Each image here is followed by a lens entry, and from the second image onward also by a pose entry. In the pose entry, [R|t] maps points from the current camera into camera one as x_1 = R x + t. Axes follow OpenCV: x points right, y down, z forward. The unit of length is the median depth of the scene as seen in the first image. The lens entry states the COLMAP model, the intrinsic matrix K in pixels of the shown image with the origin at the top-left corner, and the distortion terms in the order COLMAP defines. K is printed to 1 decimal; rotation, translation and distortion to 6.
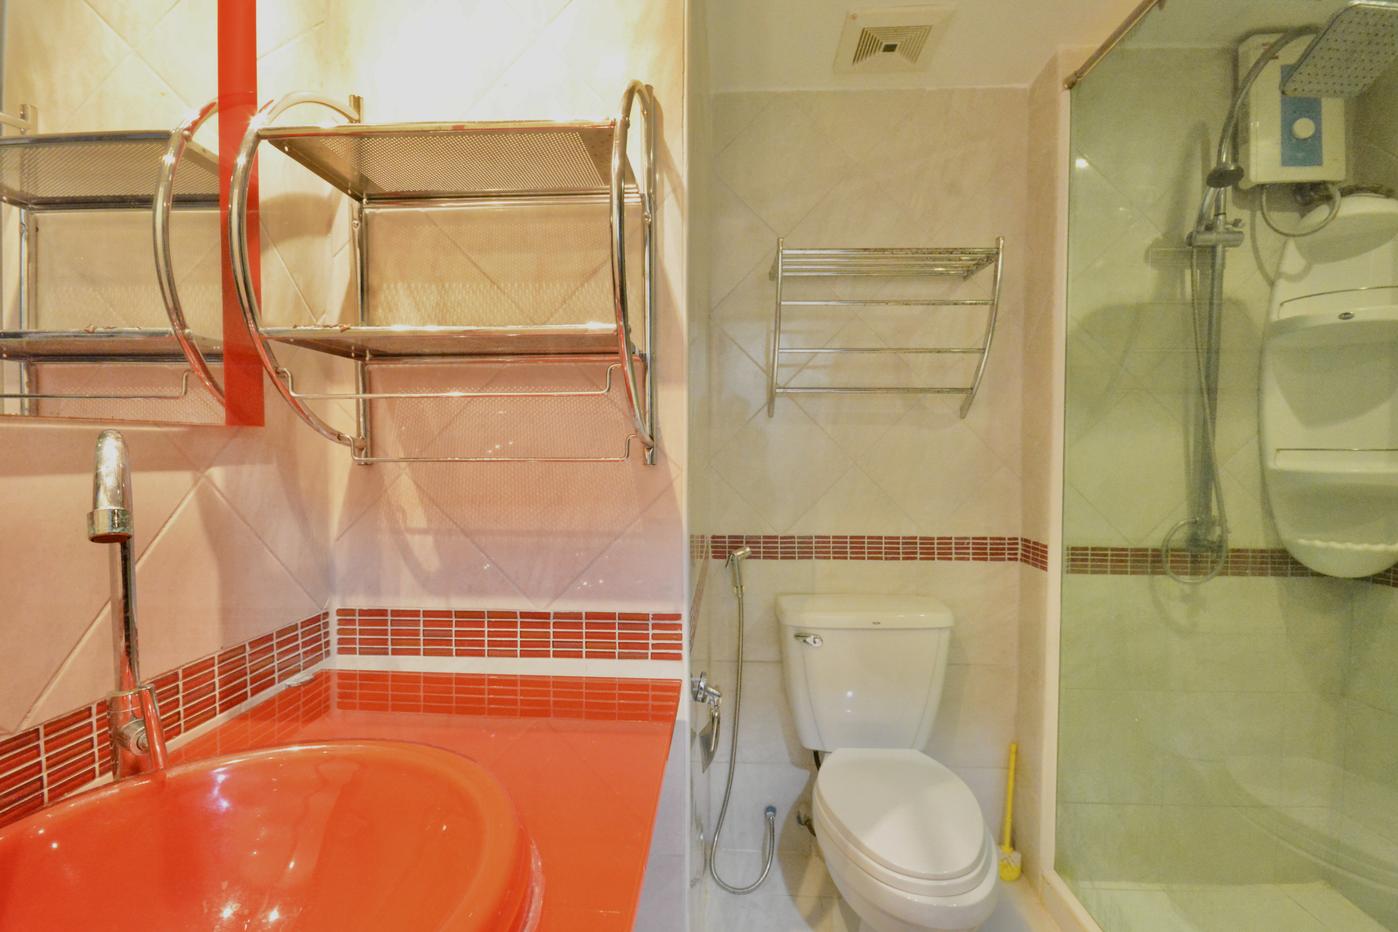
lens RADIAL K [[631.2, 0, 699.0], [0, 631.2, 466.0], [0, 0, 1]] dist [0.000121, 0.000294]
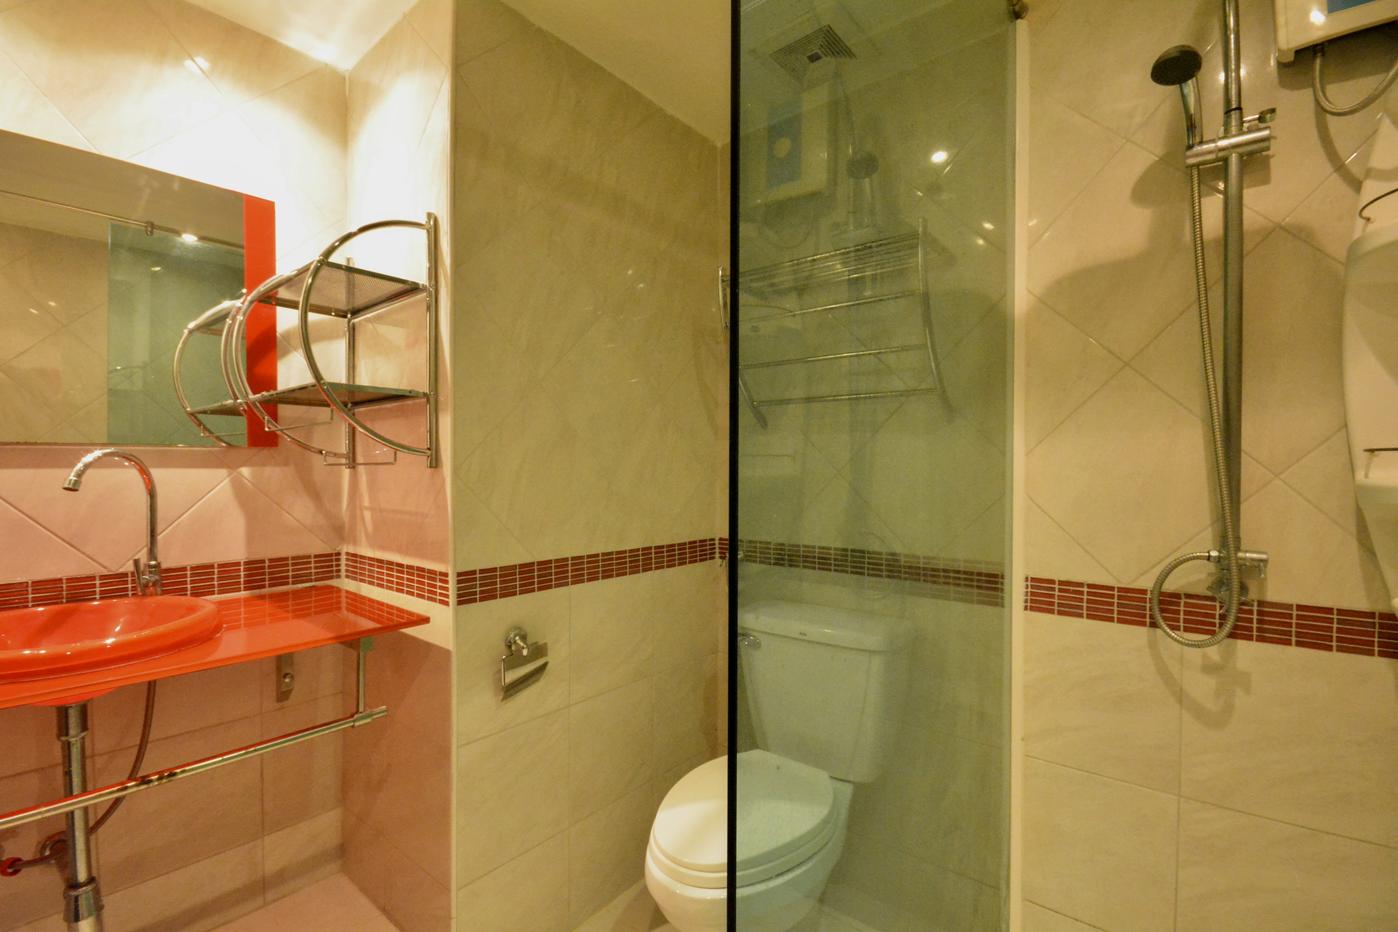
lens RADIAL K [[631.2, 0, 699.0], [0, 631.2, 466.0], [0, 0, 1]] dist [0.000121, 0.000294]
pose [[0.807238, -0.000073, -0.590226, 0.765072], [-0.012339, 0.999779, -0.016999, 0.006589], [0.590097, 0.021005, 0.807059, 0.110422]]
